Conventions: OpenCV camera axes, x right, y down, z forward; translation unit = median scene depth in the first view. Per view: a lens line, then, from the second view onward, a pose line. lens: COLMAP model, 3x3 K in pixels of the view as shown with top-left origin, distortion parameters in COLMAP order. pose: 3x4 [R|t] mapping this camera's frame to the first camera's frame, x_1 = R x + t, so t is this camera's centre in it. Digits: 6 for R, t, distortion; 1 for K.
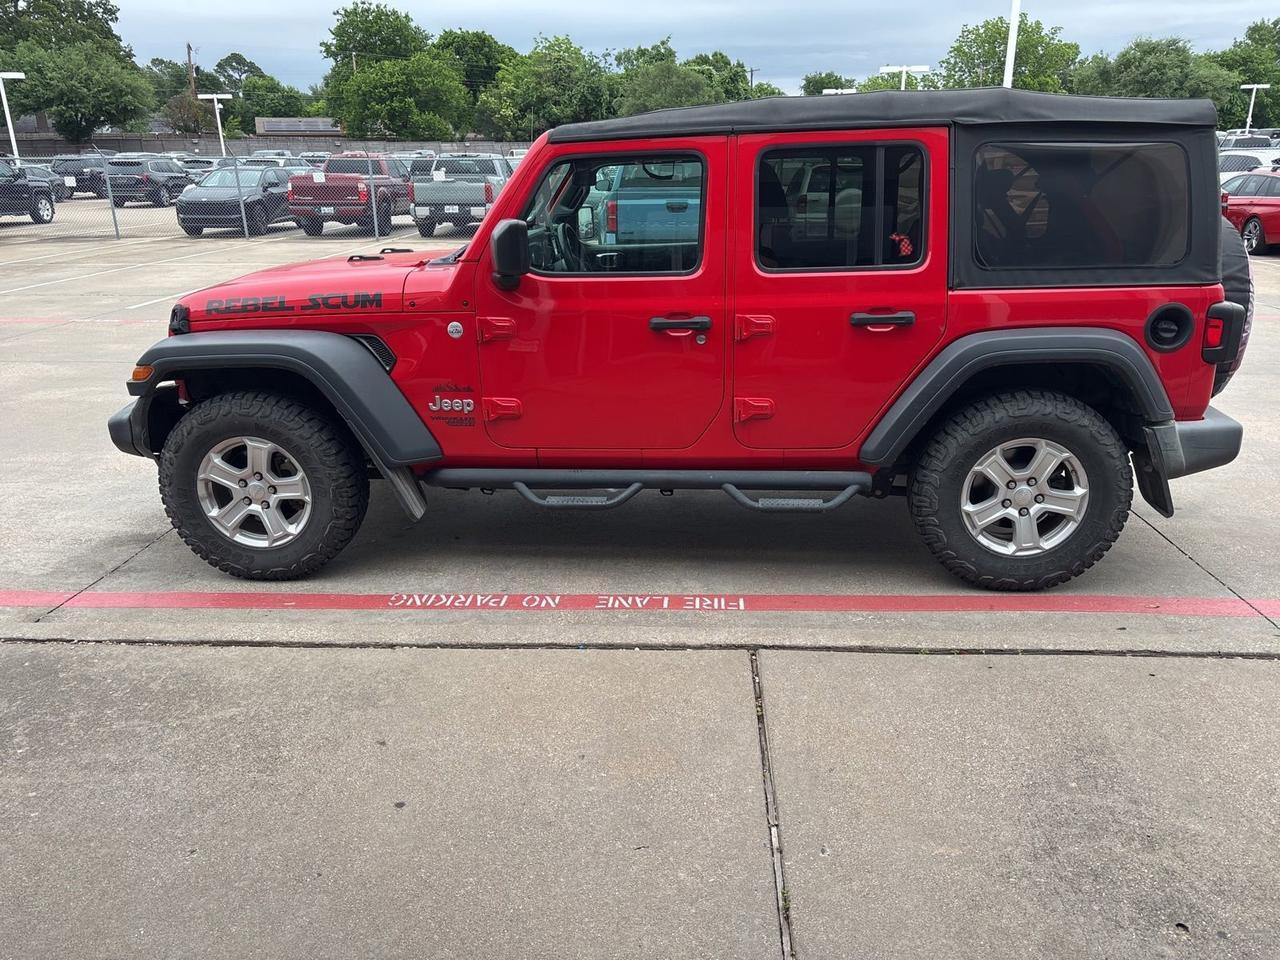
lens RADIAL K [[902.8, 0, 610.7], [0, 902.8, 487.5], [0, 0, 1]] dist [0.045726, -0.041281]
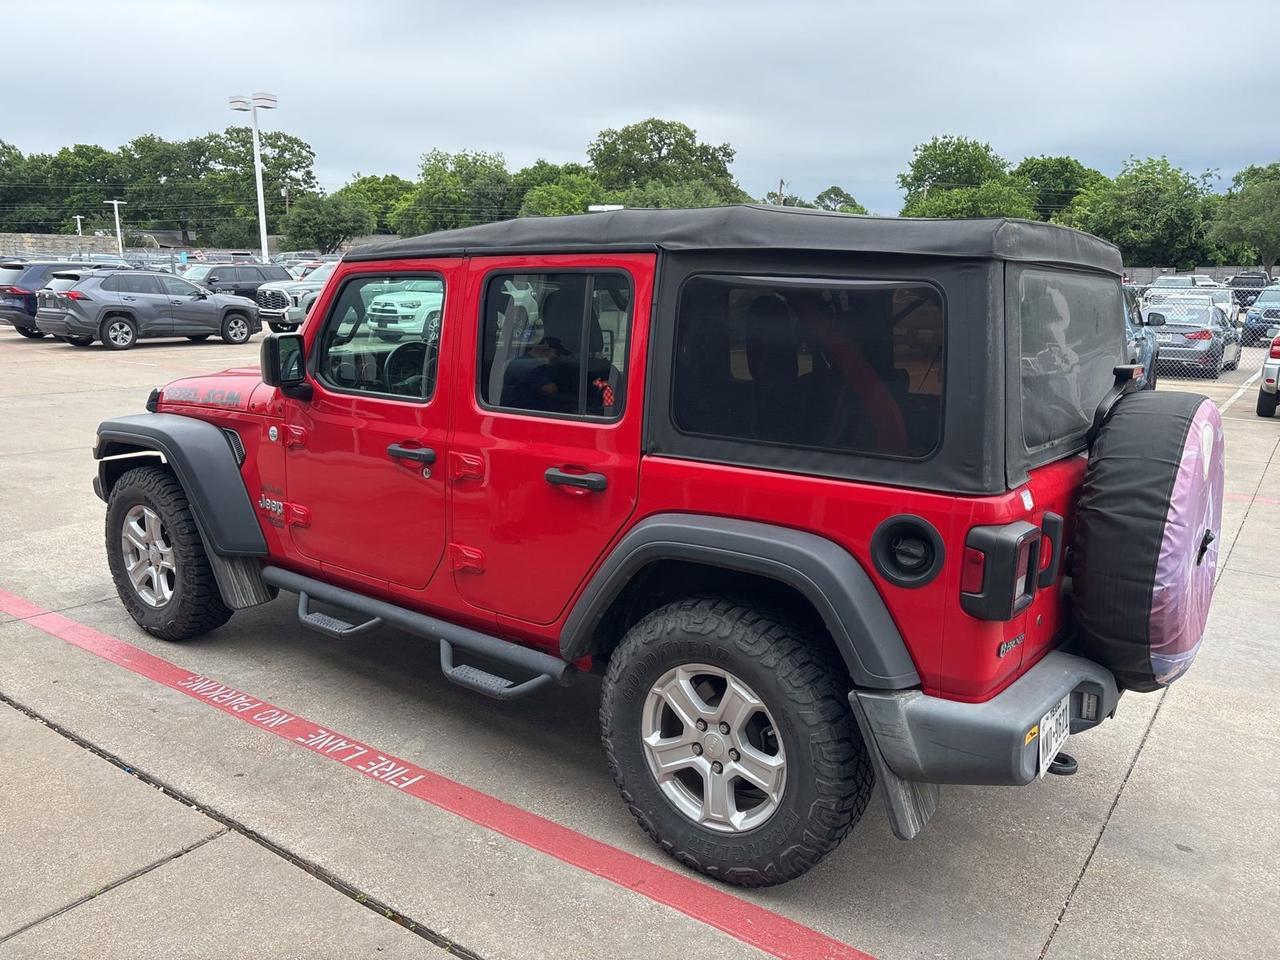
lens RADIAL K [[902.8, 0, 632.9], [0, 902.8, 500.2], [0, 0, 1]] dist [0.045726, -0.041281]
pose [[0.863790, 0.147503, -0.481777, 0.718392], [-0.198780, 0.978394, -0.056850, -0.127756], [0.462983, 0.144874, 0.874448, 0.311396]]
